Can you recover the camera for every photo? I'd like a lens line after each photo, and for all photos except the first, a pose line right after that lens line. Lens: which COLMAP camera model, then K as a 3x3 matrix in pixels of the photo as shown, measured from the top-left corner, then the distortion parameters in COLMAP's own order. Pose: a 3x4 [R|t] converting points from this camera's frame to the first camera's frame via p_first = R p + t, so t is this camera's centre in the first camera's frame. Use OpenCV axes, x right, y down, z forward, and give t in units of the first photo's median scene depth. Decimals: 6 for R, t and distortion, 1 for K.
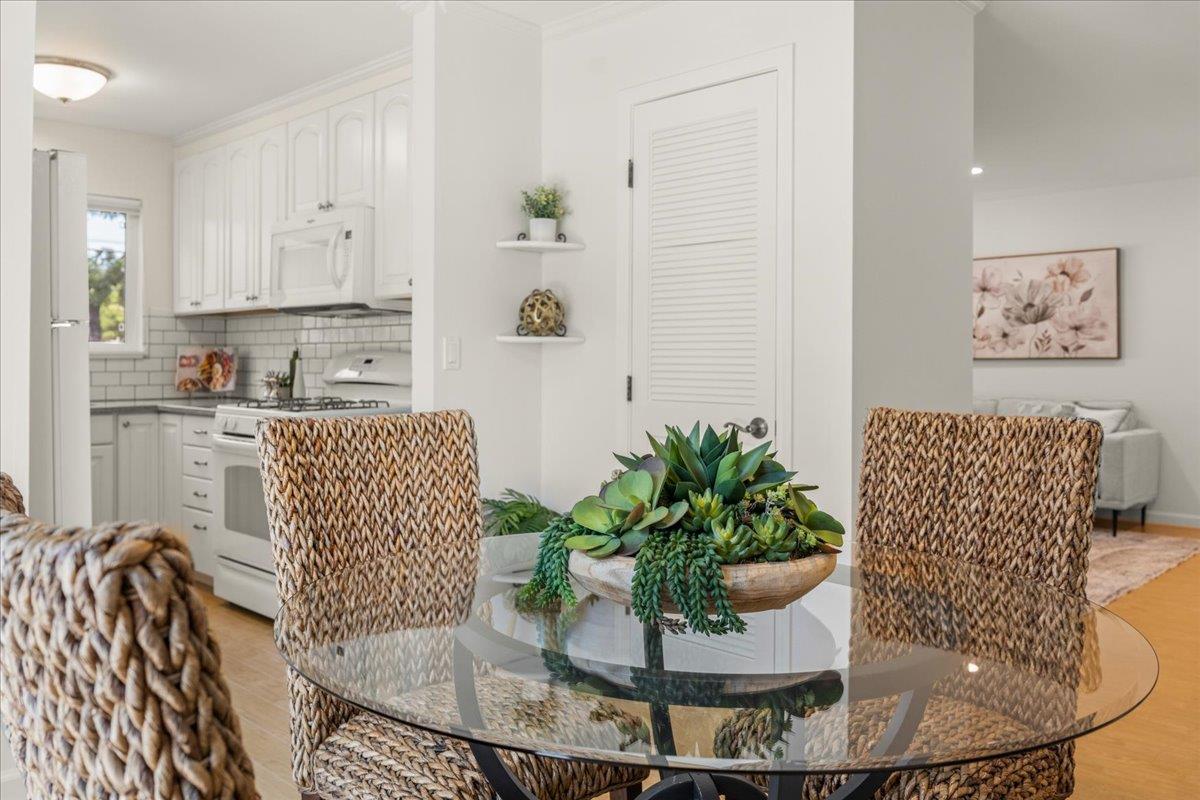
lens RADIAL K [[995.2, 0, 620.8], [0, 995.2, 359.7], [0, 0, 1]] dist [-0.008464, -0.004043]
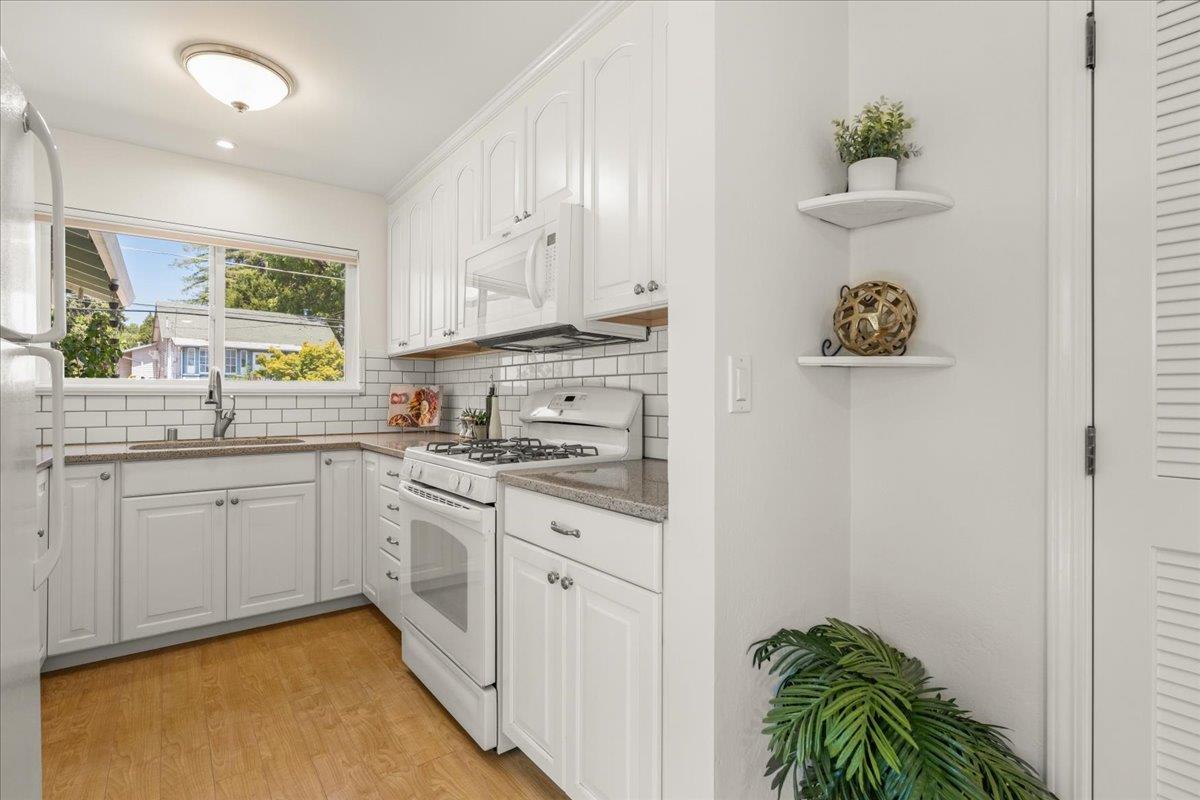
lens RADIAL K [[569.2, 0, 595.9], [0, 569.2, 392.0], [0, 0, 1]] dist [-0.002842, -0.000606]
pose [[0.987711, -0.001659, -0.156285, -0.140955], [-0.000005, 0.999943, -0.010646, 0.001190], [0.156293, 0.010516, 0.987655, 0.468937]]
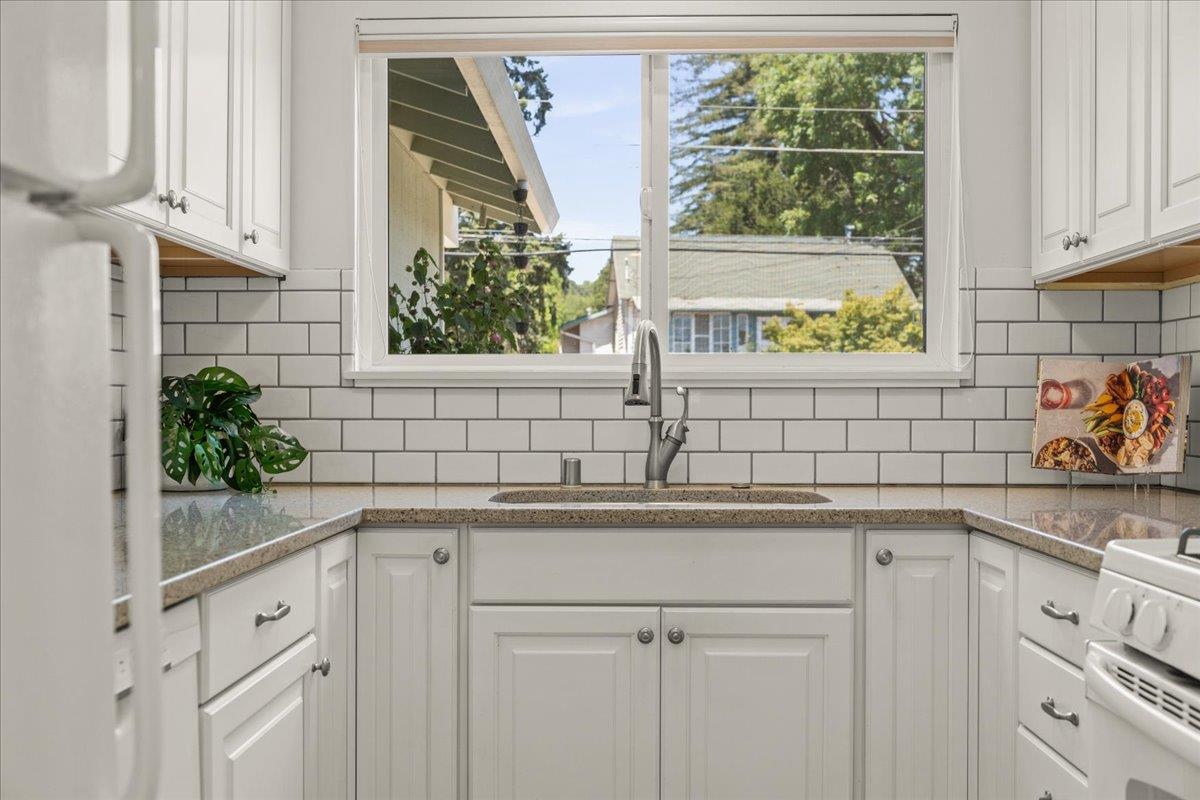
lens RADIAL K [[1213.4, 0, 603.7], [0, 1213.4, 417.5], [0, 0, 1]] dist [-0.031785, 0.000000]
pose [[0.673782, 0.008193, -0.738885, -0.224133], [-0.002092, 0.999956, 0.009179, 0.007425], [0.738928, -0.004639, 0.673769, 0.597648]]
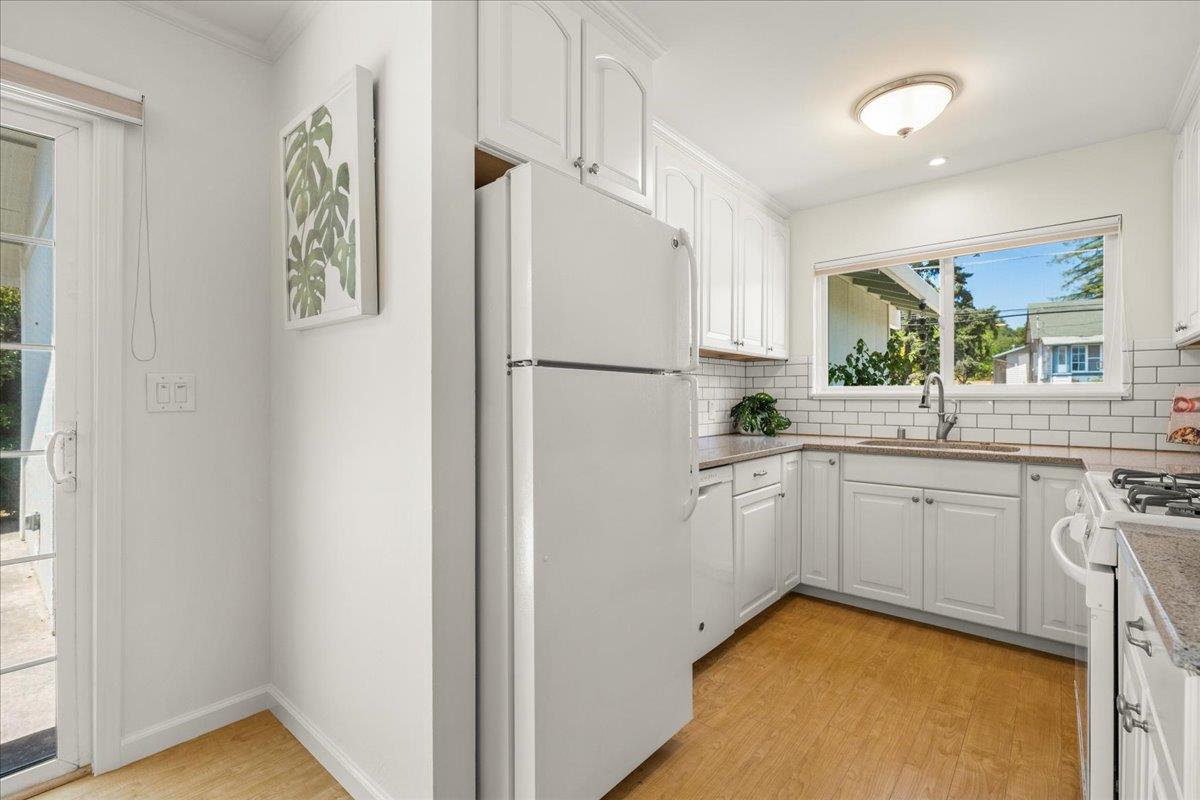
lens RADIAL K [[541.3, 0, 591.0], [0, 541.3, 398.3], [0, 0, 1]] dist [0.002873, 0.000219]
pose [[0.041244, 0.003033, -0.999144, -0.039732], [-0.000735, 0.999995, 0.003005, -0.004871], [0.999149, 0.000611, 0.041246, 0.582220]]
